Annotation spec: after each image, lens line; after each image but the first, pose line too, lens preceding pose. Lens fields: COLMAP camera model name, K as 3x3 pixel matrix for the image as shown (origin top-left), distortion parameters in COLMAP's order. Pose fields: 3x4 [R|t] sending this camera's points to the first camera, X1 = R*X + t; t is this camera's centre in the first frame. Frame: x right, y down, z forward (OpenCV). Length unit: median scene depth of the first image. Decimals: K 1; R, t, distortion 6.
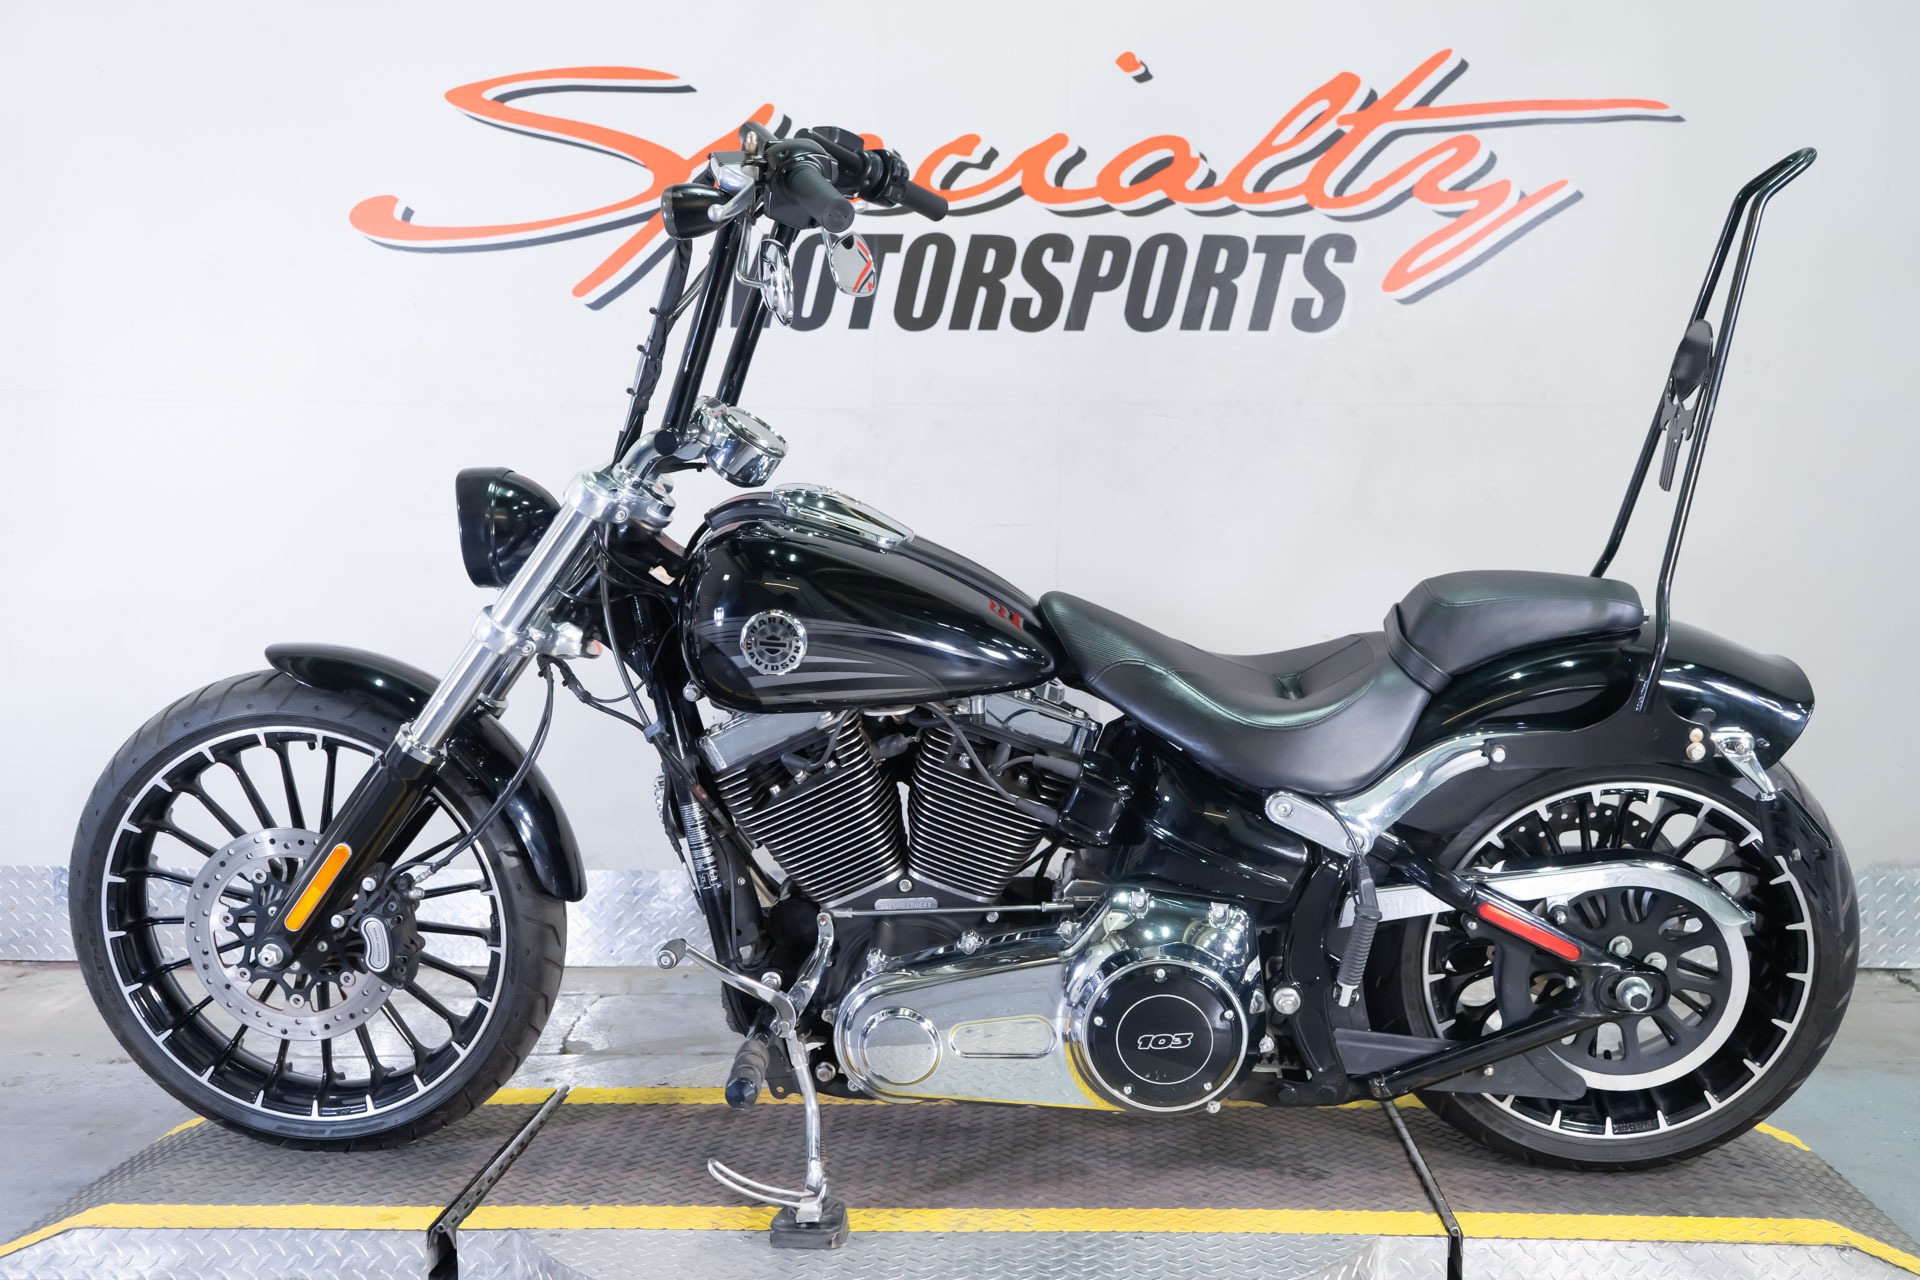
lens RADIAL K [[2152.7, 0, 957.4], [0, 2152.7, 630.7], [0, 0, 1]] dist [0.023176, 0.000000]
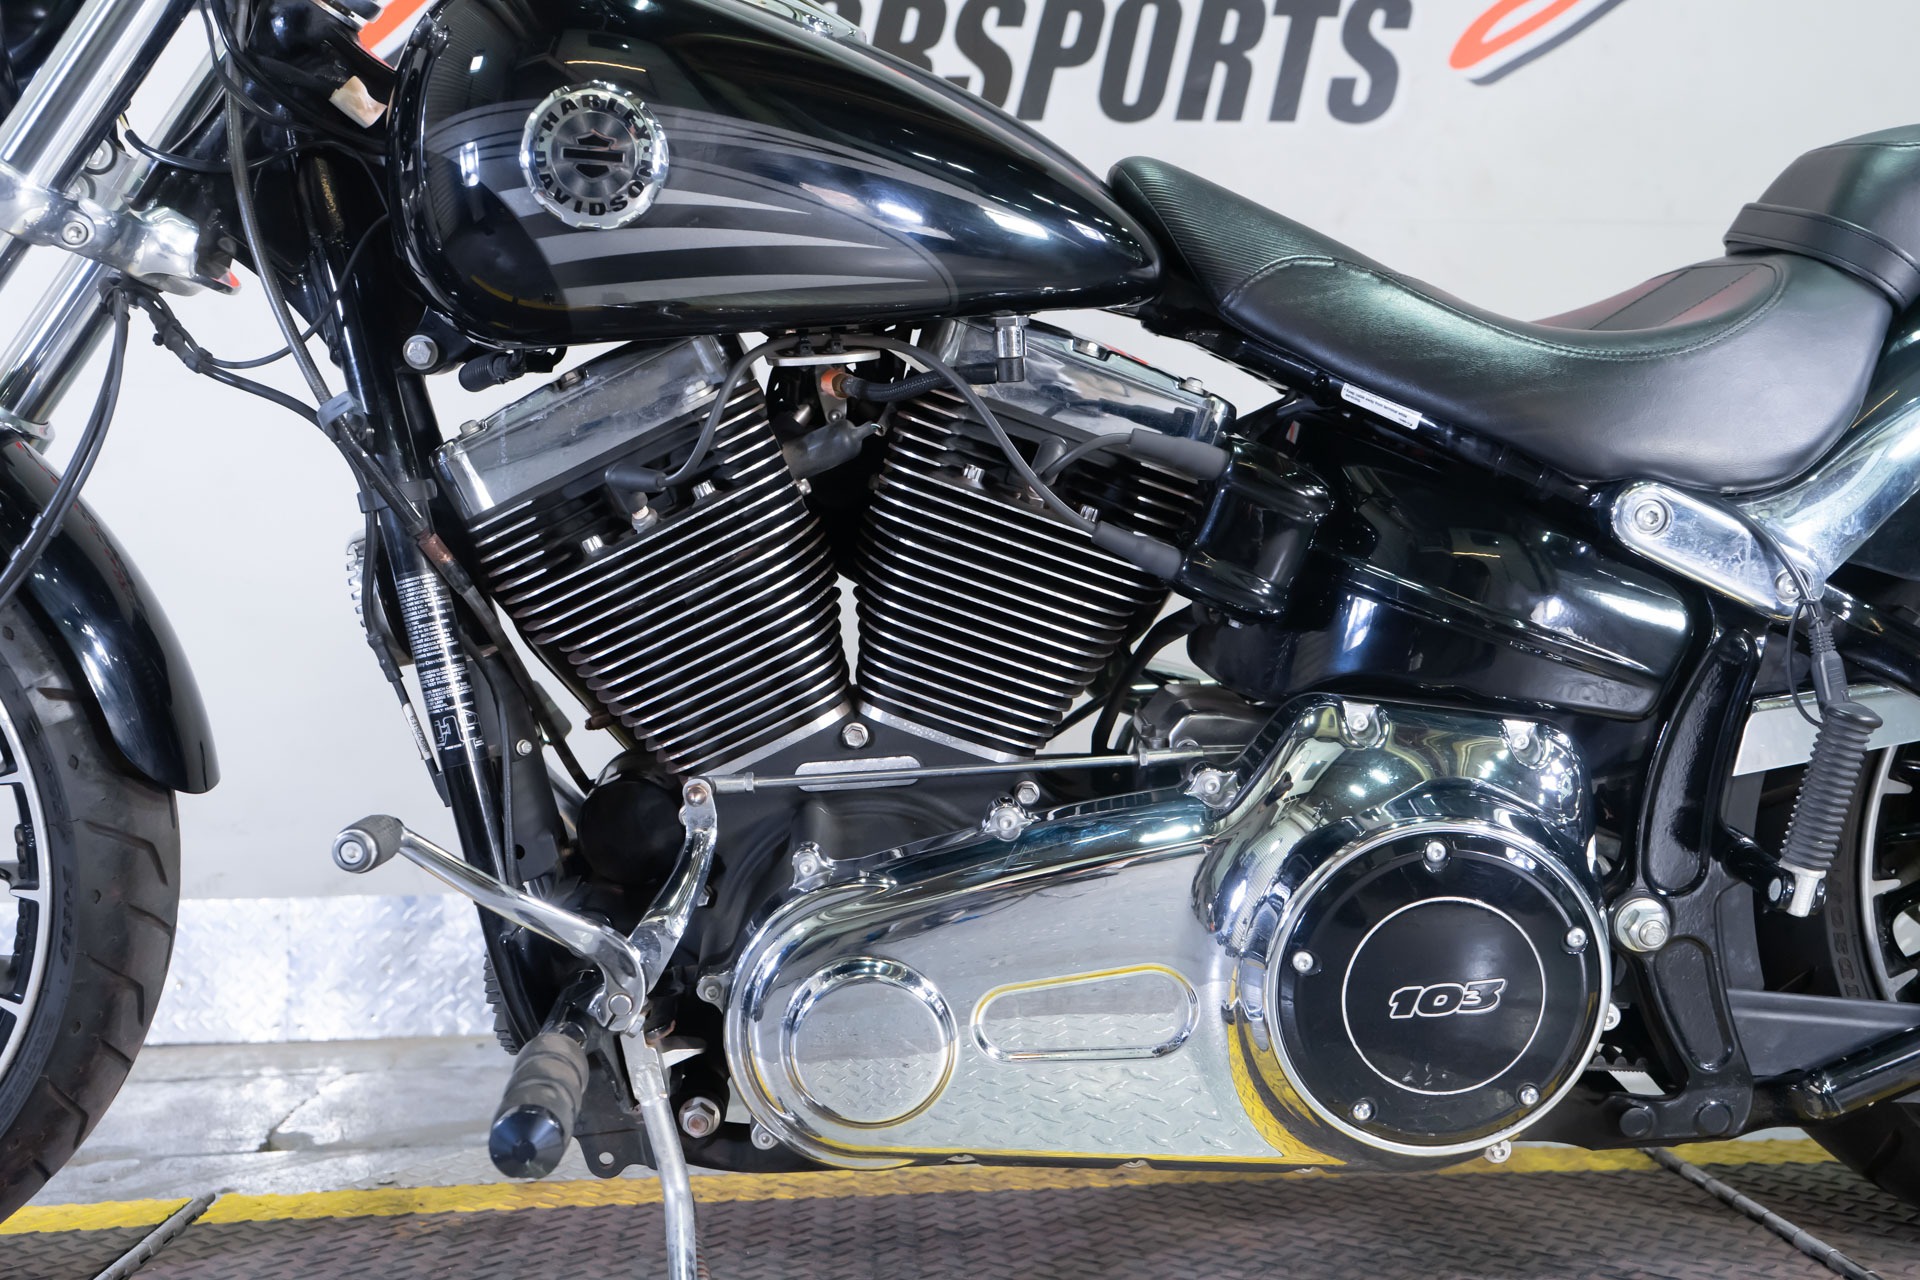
lens RADIAL K [[2141.5, 0, 988.8], [0, 2141.5, 649.2], [0, 0, 1]] dist [0.019891, 0.000000]
pose [[0.996353, -0.012996, 0.084335, -0.035127], [0.018050, 0.998068, -0.059447, 0.127899], [-0.083400, 0.060752, 0.994663, 0.495682]]
